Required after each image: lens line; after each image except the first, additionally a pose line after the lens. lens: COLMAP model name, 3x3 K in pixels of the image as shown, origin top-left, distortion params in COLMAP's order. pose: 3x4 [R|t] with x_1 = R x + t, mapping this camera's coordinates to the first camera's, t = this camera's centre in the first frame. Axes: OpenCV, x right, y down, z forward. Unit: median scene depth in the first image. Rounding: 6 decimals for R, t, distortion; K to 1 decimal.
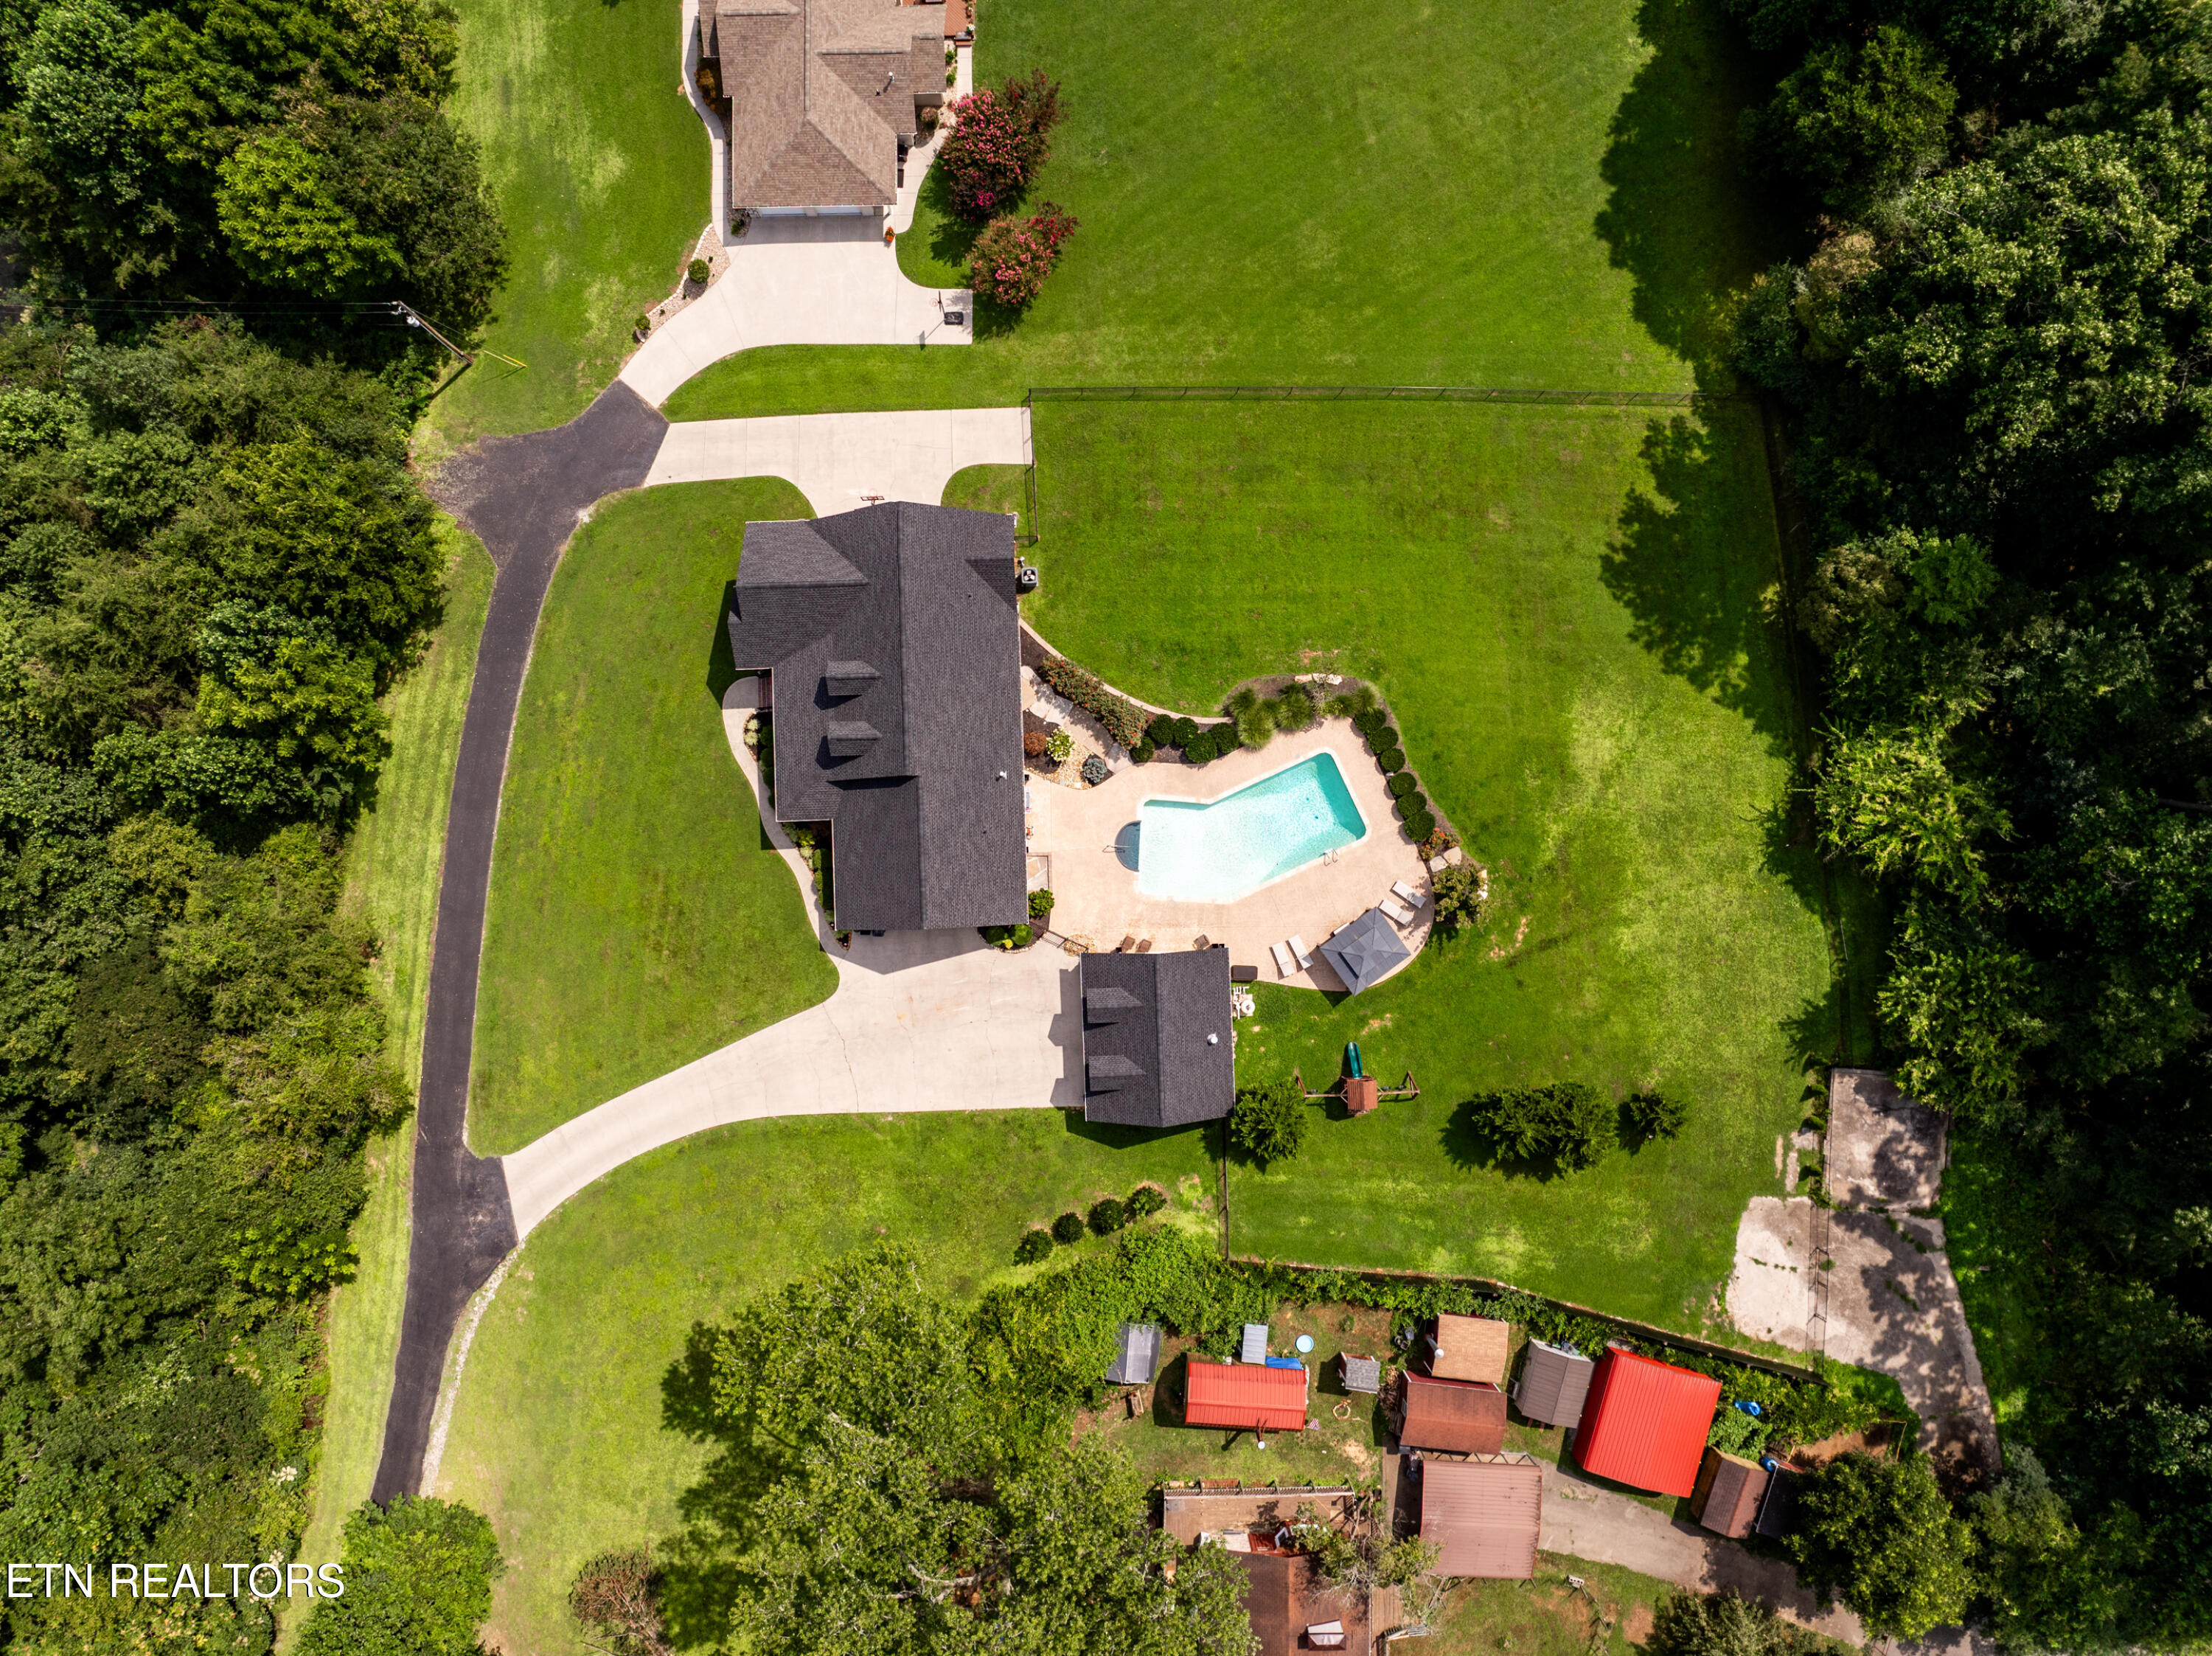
lens RADIAL K [[1611.0, 0, 1106.0], [0, 1611.0, 828.0], [0, 0, 1]] dist [-0.024294, -0.008055]
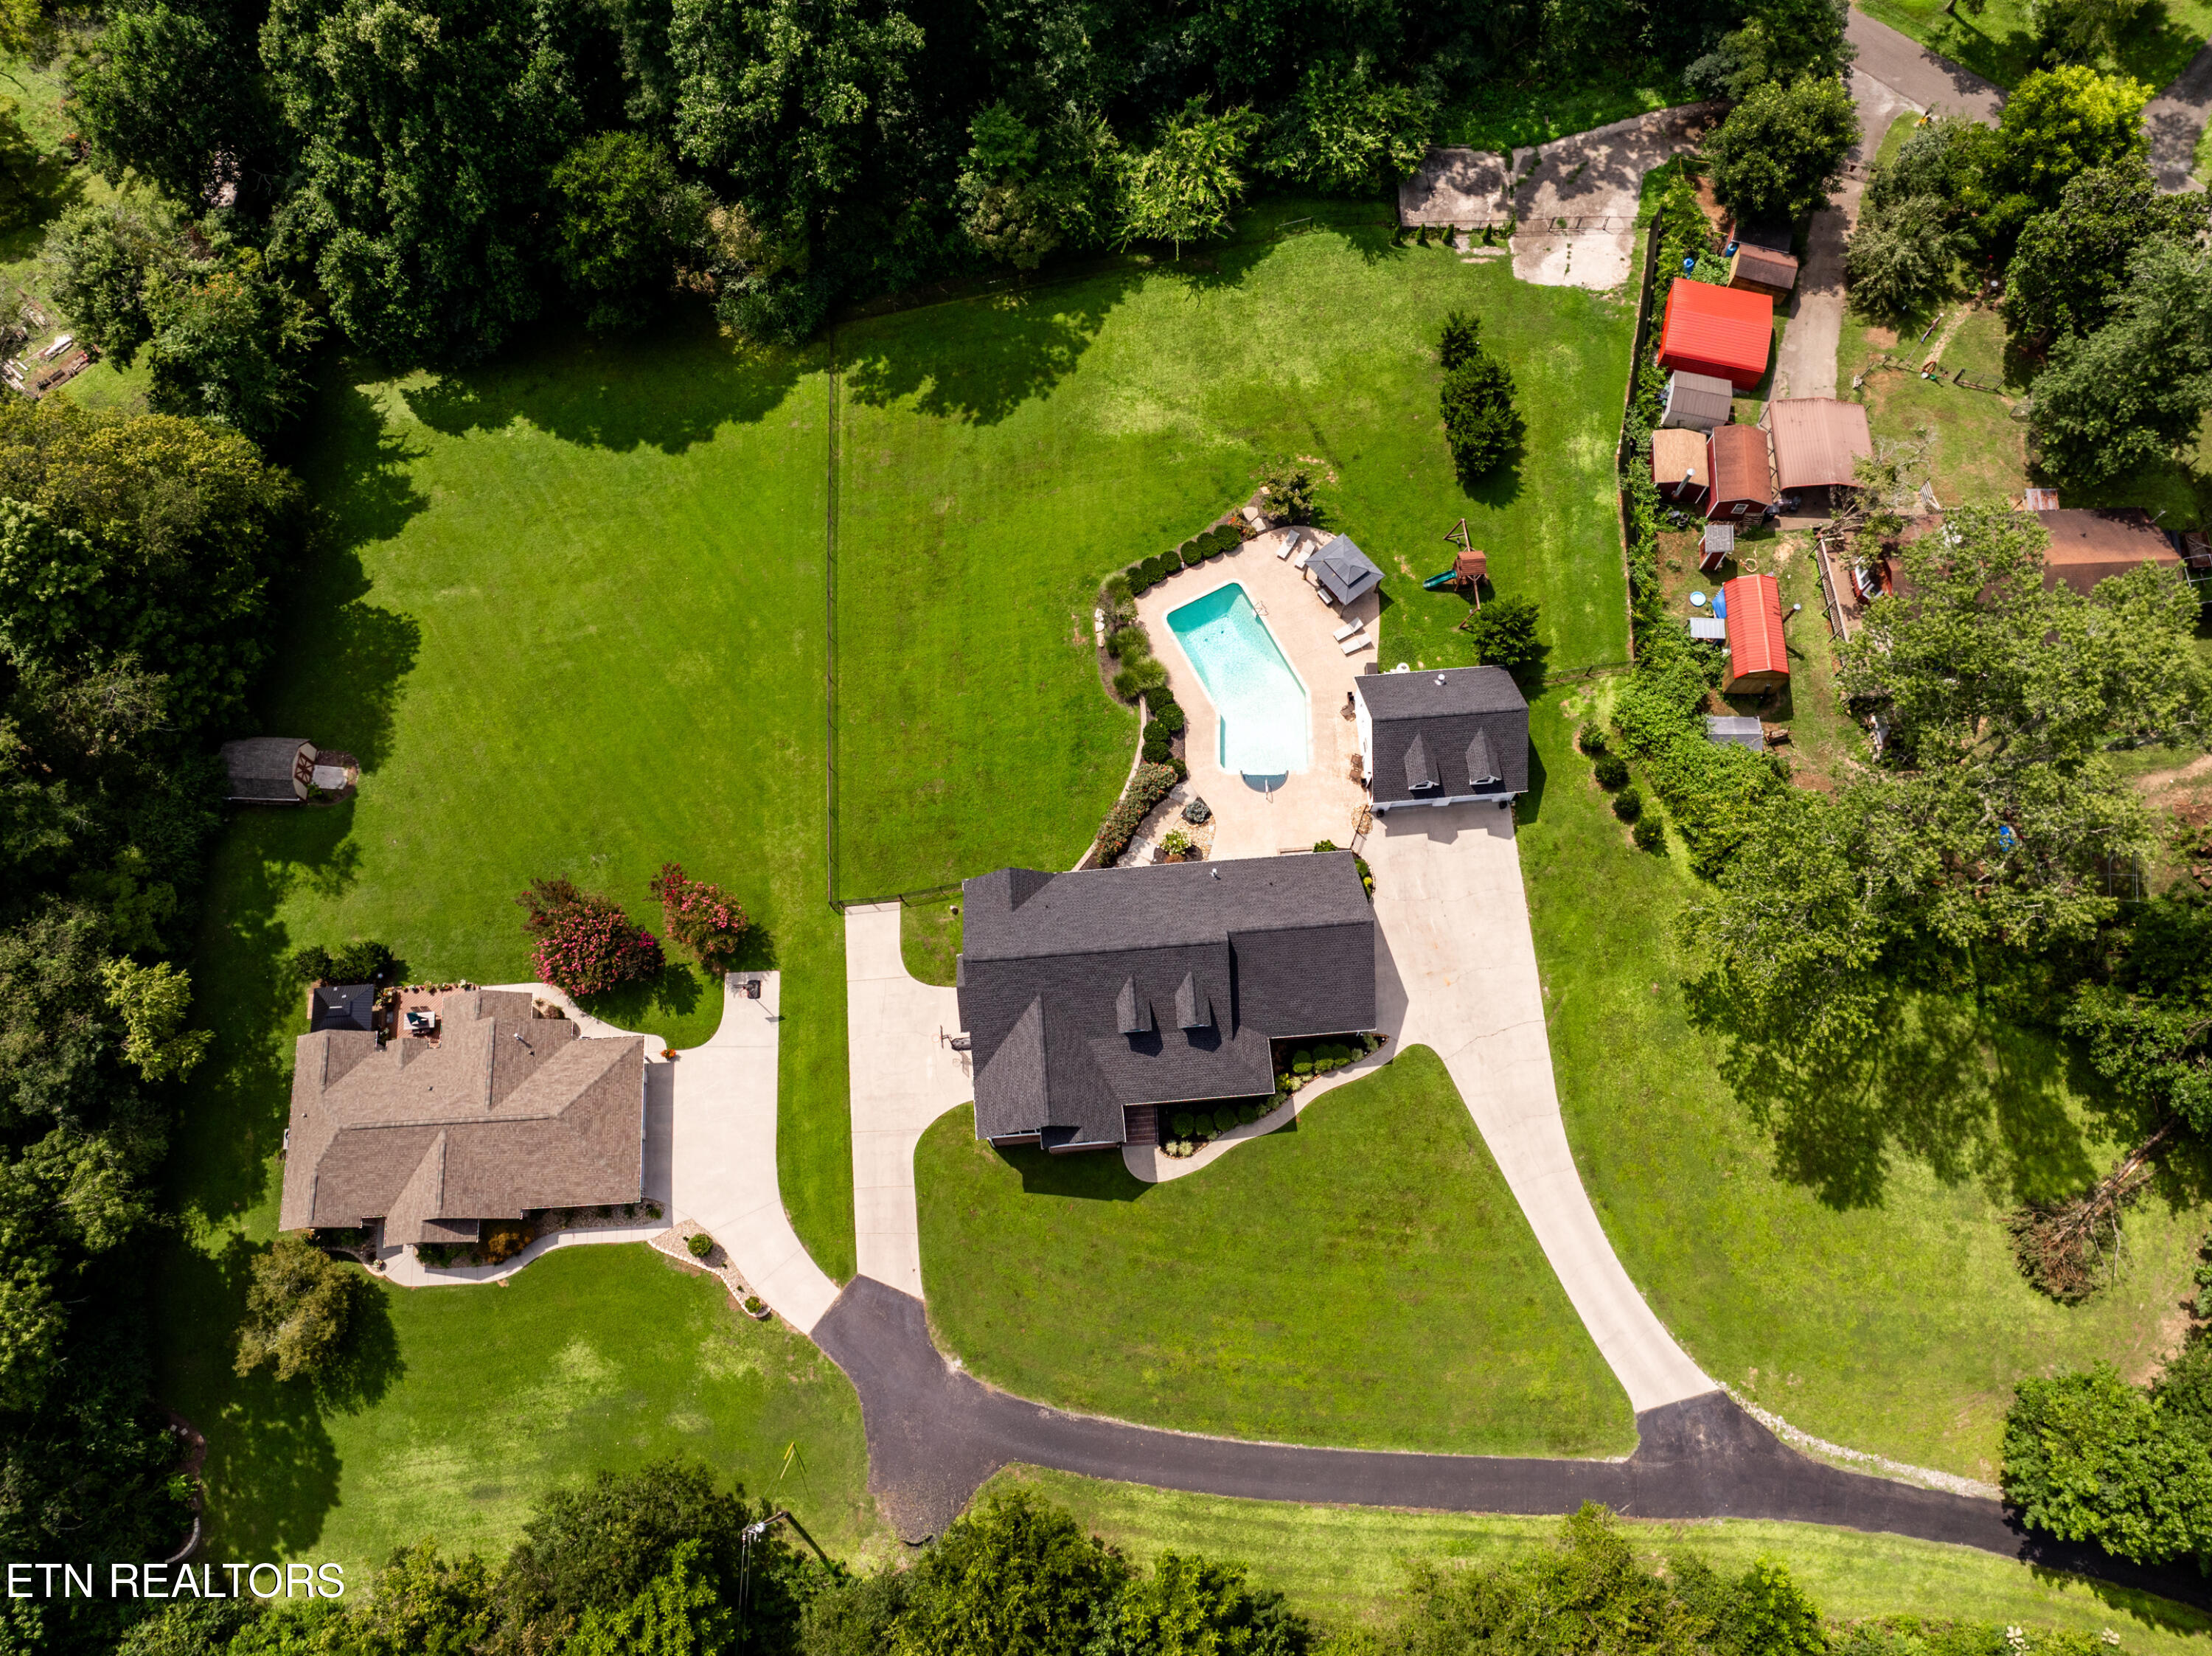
lens RADIAL K [[1630.7, 0, 1106.0], [0, 1630.7, 828.0], [0, 0, 1]] dist [-0.004486, -0.052945]
pose [[-0.050587, -0.944428, 0.324802, -0.365473], [0.998359, -0.039078, 0.041865, -0.142192], [-0.026846, 0.326387, 0.944855, -0.013650]]
